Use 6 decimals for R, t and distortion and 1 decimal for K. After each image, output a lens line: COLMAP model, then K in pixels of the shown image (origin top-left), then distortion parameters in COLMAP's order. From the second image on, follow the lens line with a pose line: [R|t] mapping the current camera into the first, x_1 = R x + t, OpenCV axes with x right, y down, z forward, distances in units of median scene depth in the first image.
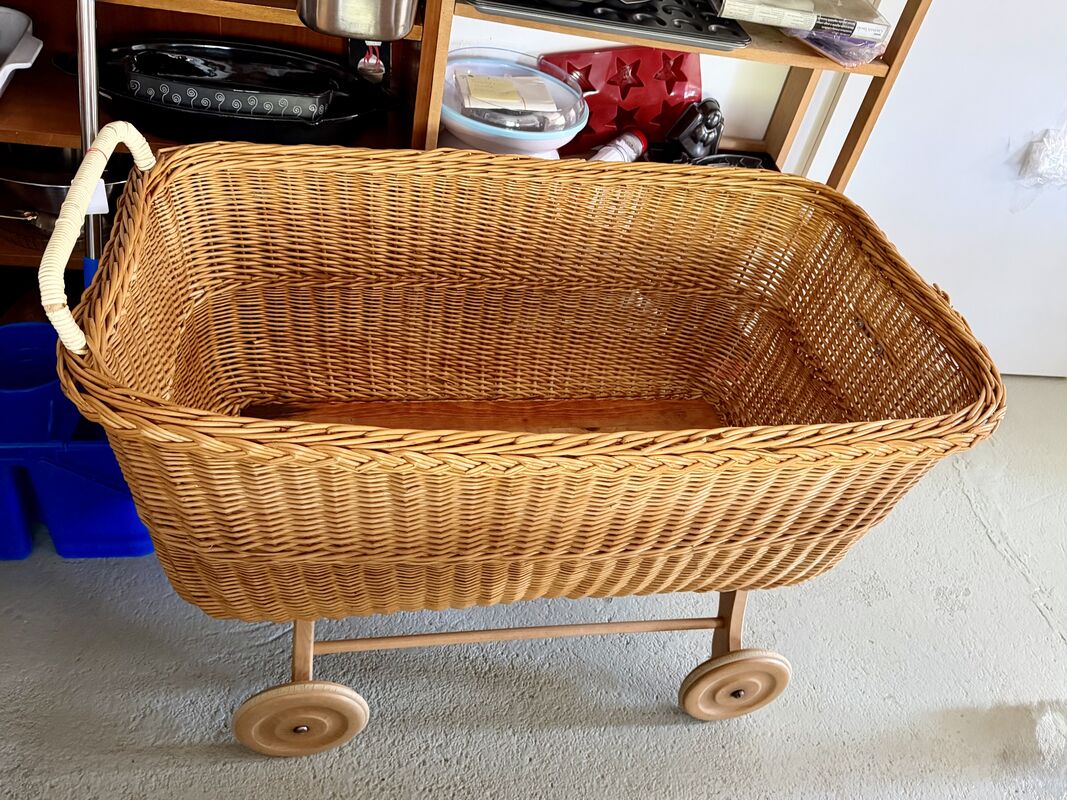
lens RADIAL K [[800.7, 0, 533.5], [0, 800.7, 400.0], [0, 0, 1]] dist [0.006289, -0.013372]
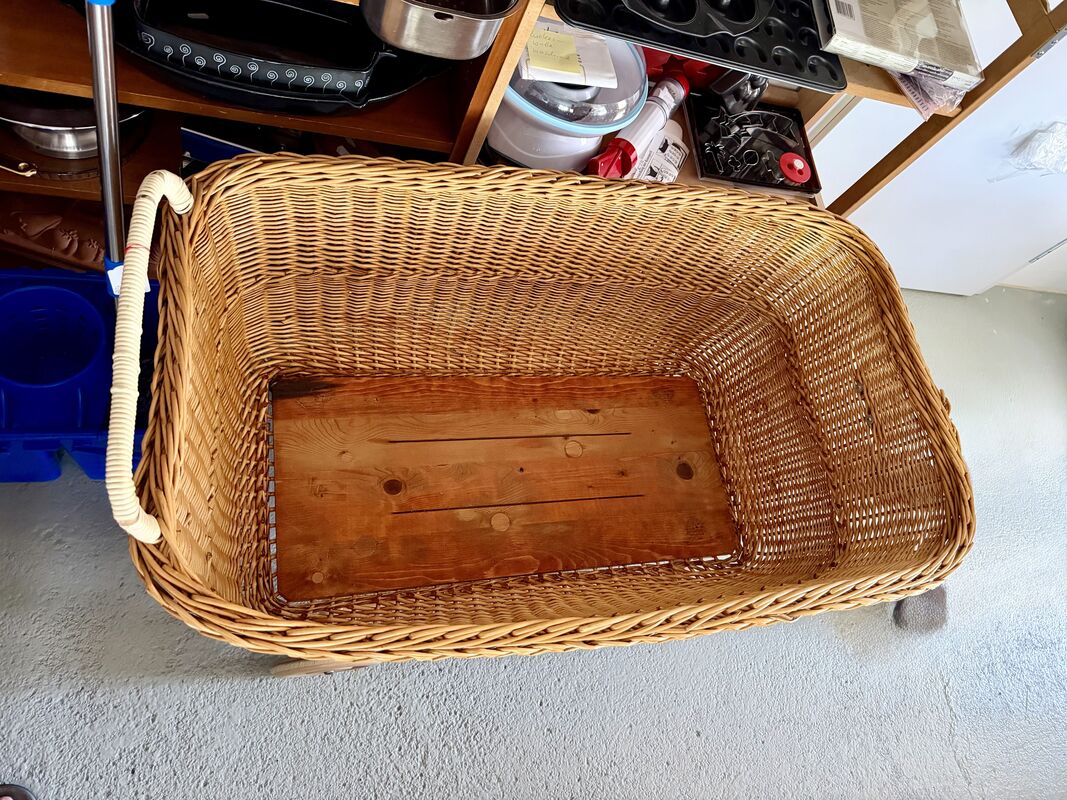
lens RADIAL K [[680.6, 0, 533.5], [0, 680.6, 400.0], [0, 0, 1]] dist [-0.004850, -0.000697]
pose [[0.986009, 0.106390, 0.128321, -0.144384], [-0.146629, 0.919727, 0.364146, -0.341832], [-0.079279, -0.377867, 0.922459, 0.166942]]
